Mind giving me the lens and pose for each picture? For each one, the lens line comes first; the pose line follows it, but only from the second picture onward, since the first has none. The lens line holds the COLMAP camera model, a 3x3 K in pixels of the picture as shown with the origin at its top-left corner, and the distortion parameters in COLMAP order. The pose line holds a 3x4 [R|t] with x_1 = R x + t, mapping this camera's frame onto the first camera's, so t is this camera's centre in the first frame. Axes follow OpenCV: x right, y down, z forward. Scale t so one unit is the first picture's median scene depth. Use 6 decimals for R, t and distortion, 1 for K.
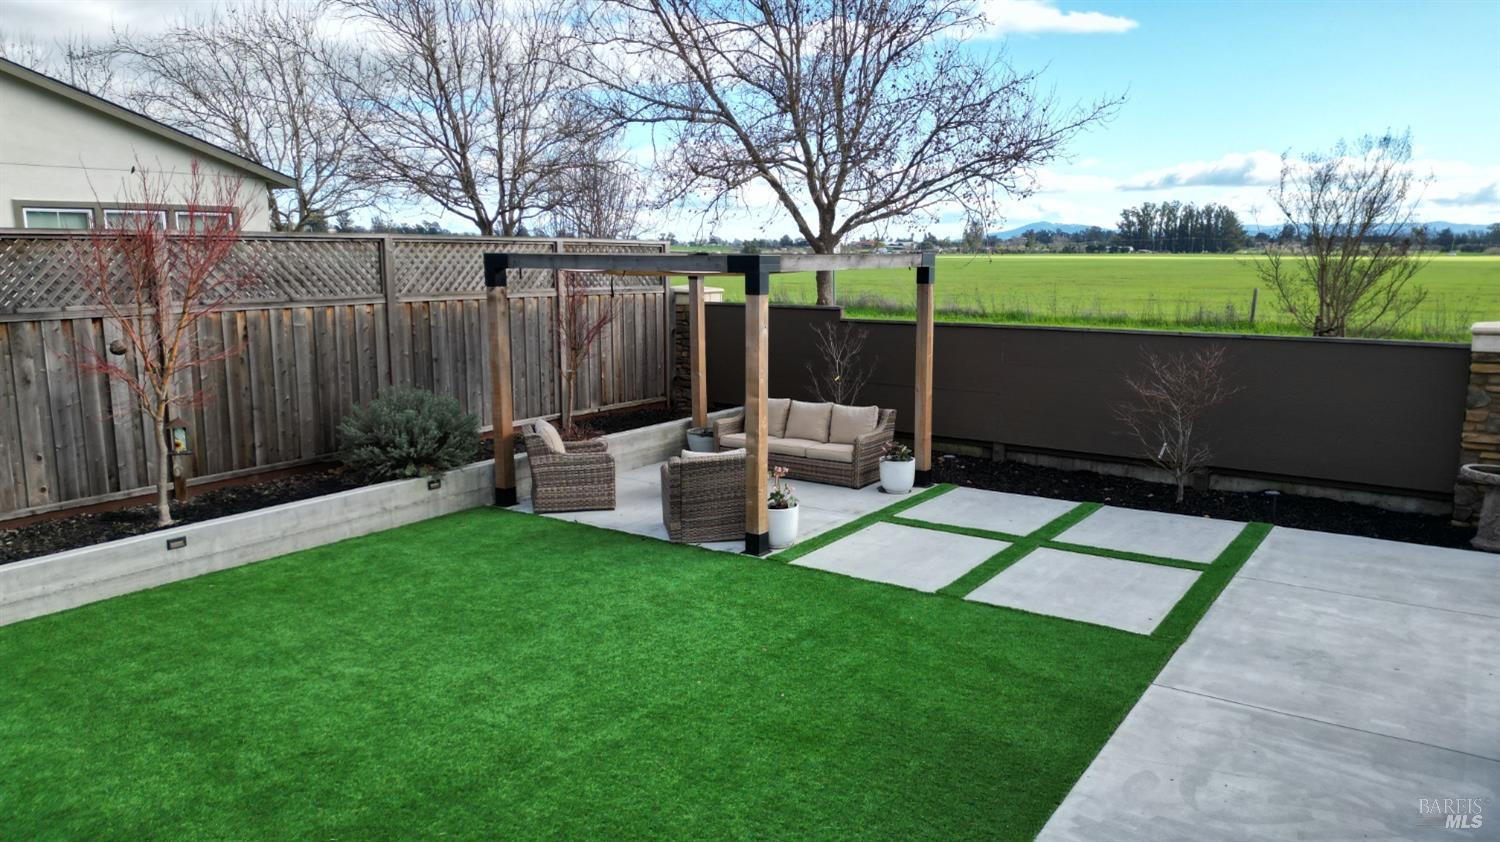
lens RADIAL K [[1060.1, 0, 750.6], [0, 1060.1, 426.4], [0, 0, 1]] dist [0.076448, -0.076463]
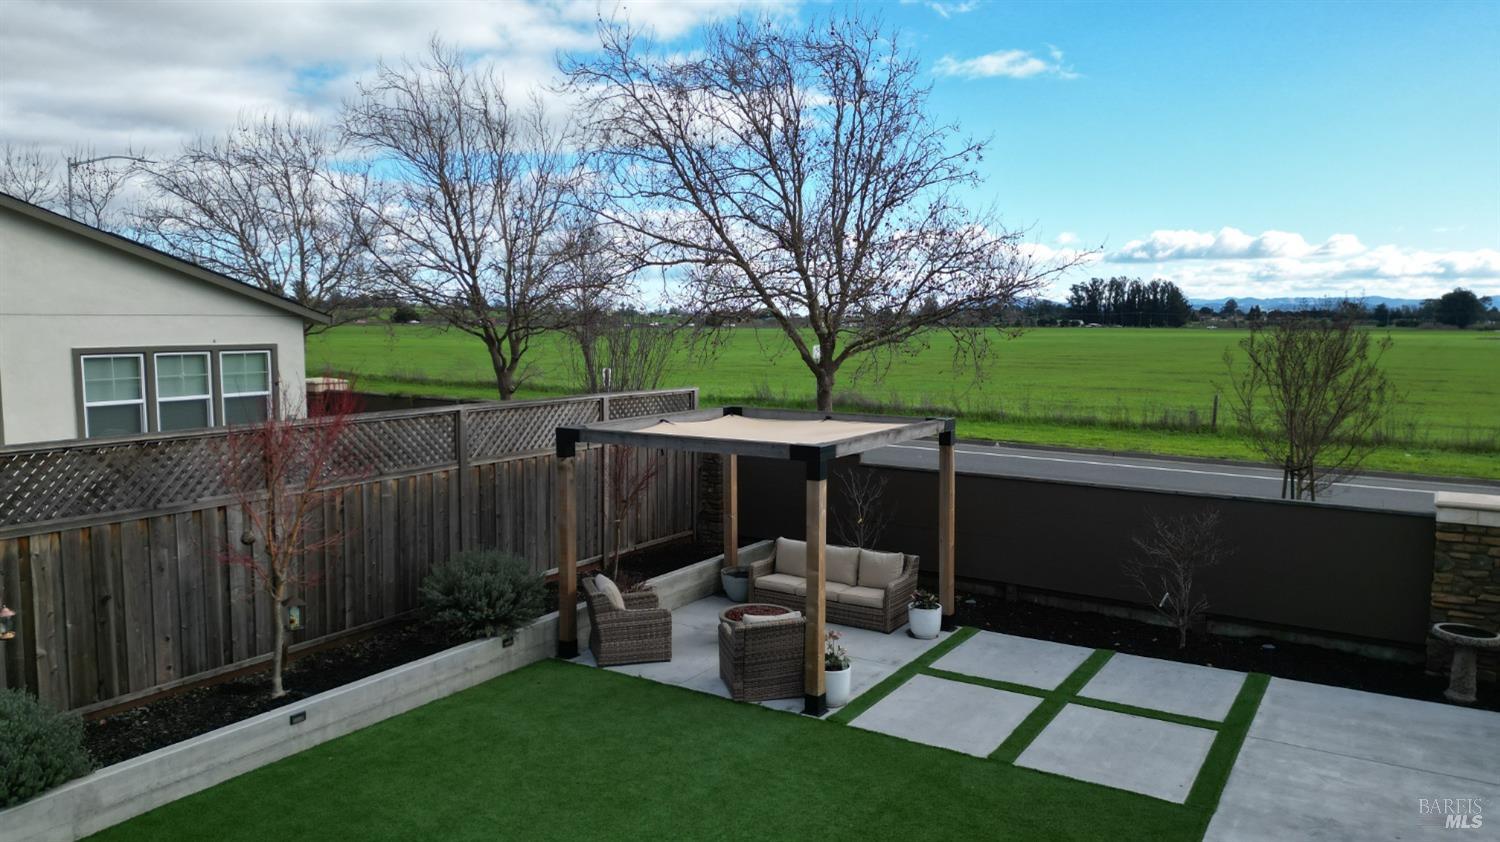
lens RADIAL K [[1060.1, 0, 750.9], [0, 1060.1, 417.0], [0, 0, 1]] dist [0.076448, -0.076463]
pose [[0.999233, -0.001001, 0.039138, -0.093207], [0.003856, 0.997330, -0.072925, -0.094529], [-0.038961, 0.073020, 0.996569, -0.108089]]
